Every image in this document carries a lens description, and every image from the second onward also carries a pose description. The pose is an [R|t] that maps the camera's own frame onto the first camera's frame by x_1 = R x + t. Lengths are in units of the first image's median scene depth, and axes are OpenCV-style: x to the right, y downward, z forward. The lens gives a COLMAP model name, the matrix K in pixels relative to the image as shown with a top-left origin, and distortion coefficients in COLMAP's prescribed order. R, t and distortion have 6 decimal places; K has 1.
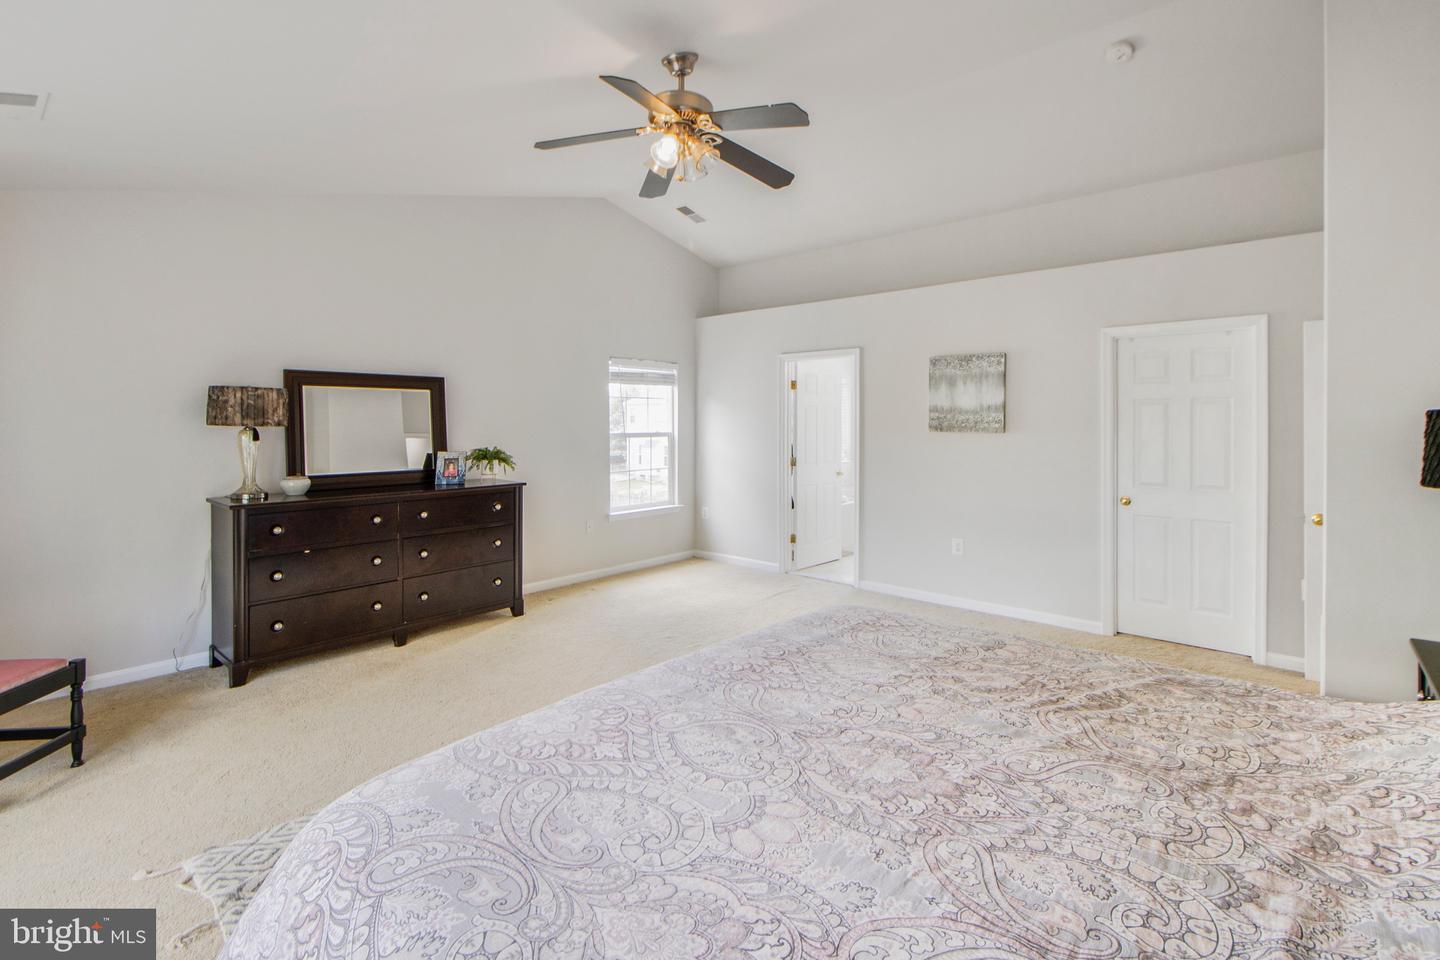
lens RADIAL K [[649.0, 0, 719.7], [0, 649.0, 433.2], [0, 0, 1]] dist [0.020576, -0.000067]
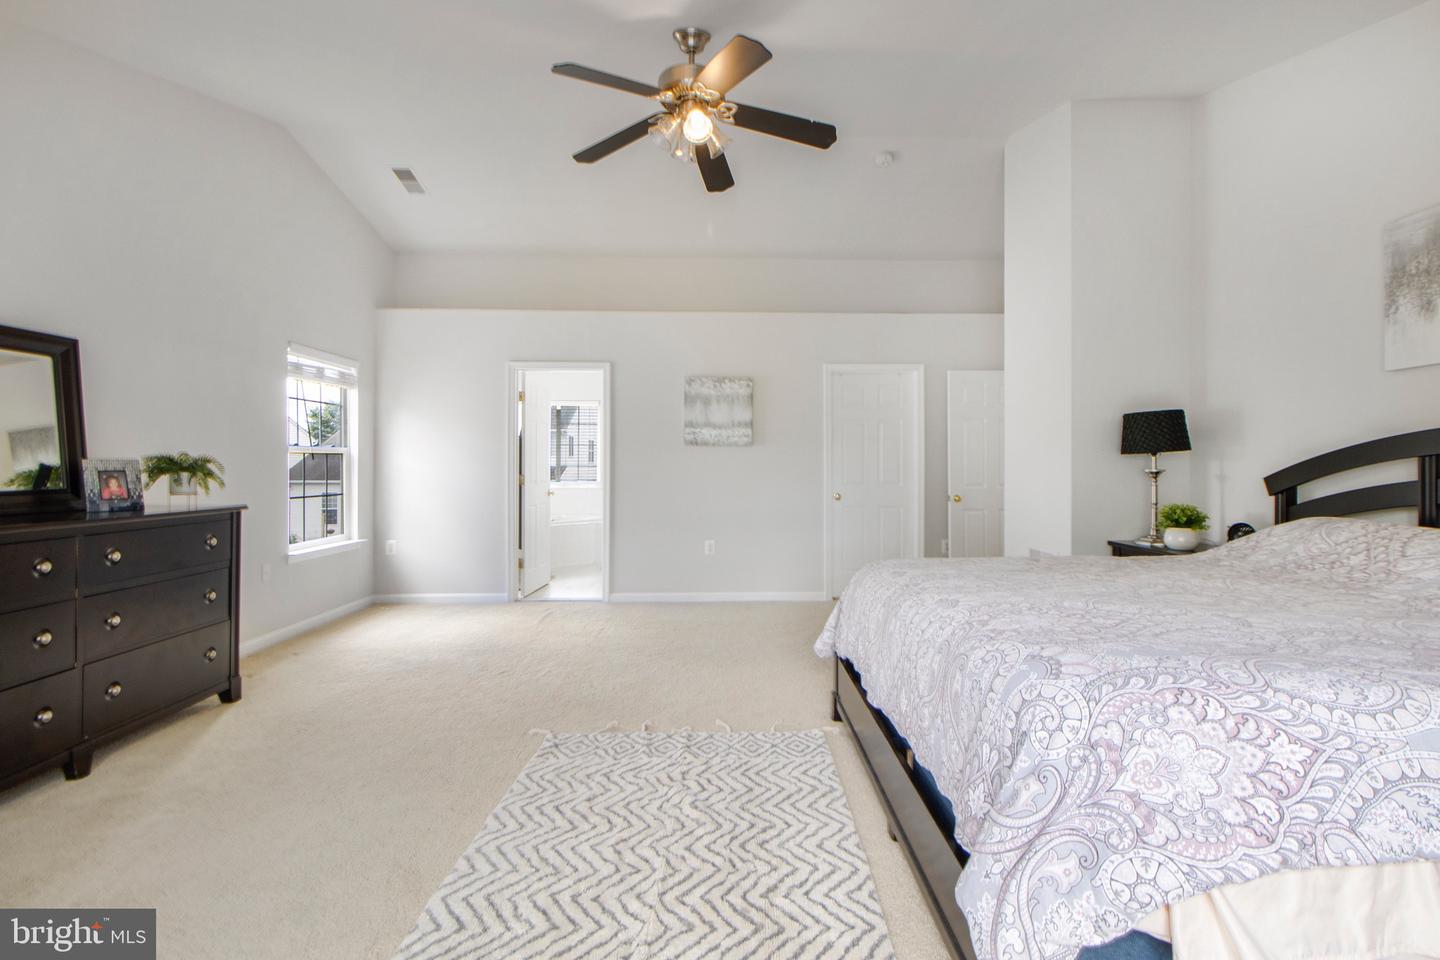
lens RADIAL K [[675.5, 0, 722.9], [0, 675.5, 469.2], [0, 0, 1]] dist [0.019974, -0.000798]
pose [[0.758276, -0.004328, 0.651919, -0.386110], [0.006672, 0.999977, -0.001122, 0.041288], [-0.651900, 0.005201, 0.758287, 0.115785]]
